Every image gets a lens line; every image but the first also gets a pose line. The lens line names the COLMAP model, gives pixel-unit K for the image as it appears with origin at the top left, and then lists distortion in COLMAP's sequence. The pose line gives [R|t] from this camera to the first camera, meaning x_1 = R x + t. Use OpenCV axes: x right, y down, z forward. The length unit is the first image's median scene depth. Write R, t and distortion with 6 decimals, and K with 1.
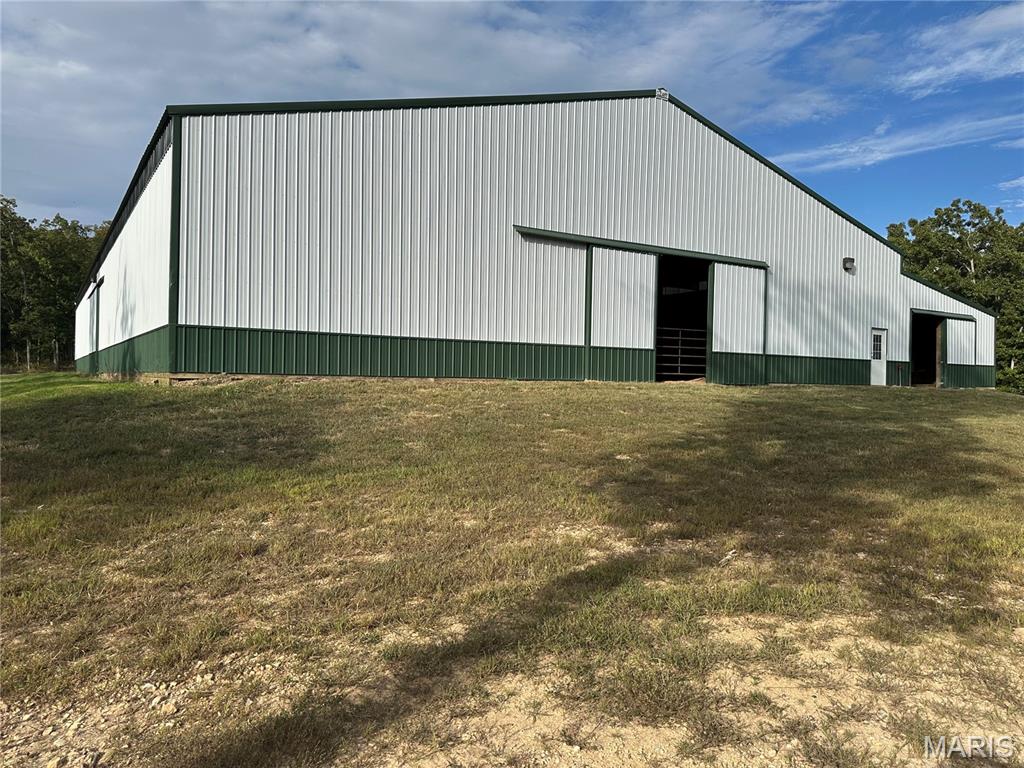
lens RADIAL K [[701.3, 0, 480.2], [0, 701.3, 381.2], [0, 0, 1]] dist [0.002829, -0.002424]
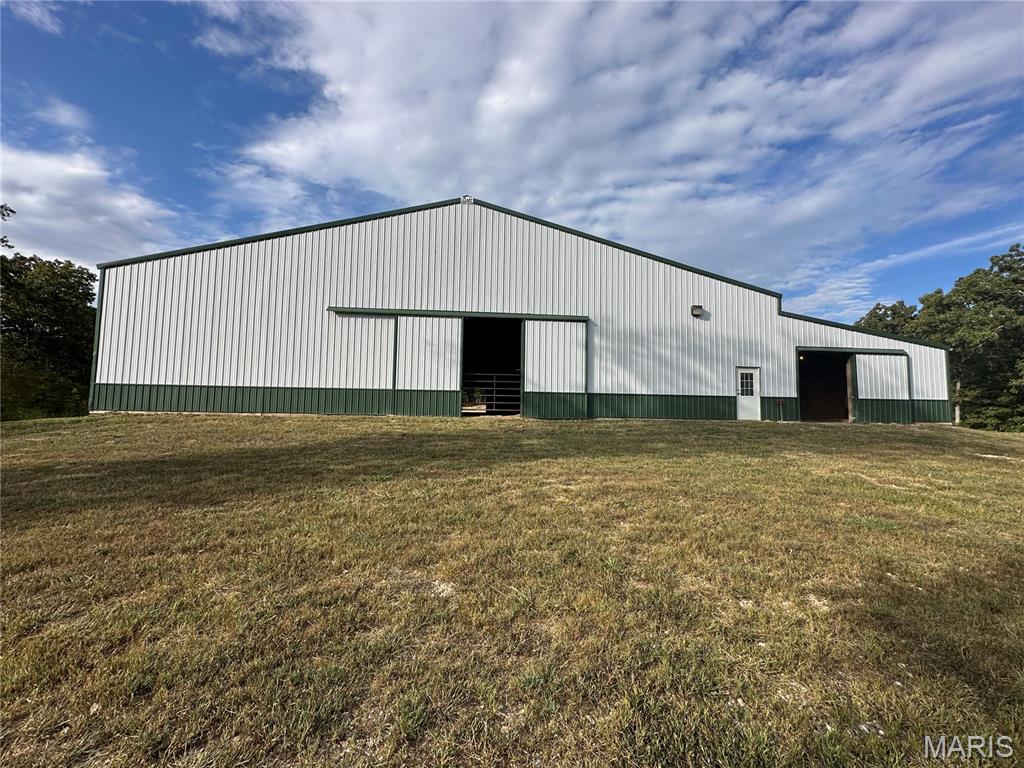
lens RADIAL K [[411.4, 0, 509.2], [0, 411.4, 382.5], [0, 0, 1]] dist [0.002325, 0.000057]
pose [[0.900678, -0.038298, -0.432795, 0.588730], [-0.002475, 0.995639, -0.093254, 0.008803], [0.434479, 0.085063, 0.896656, 0.324606]]
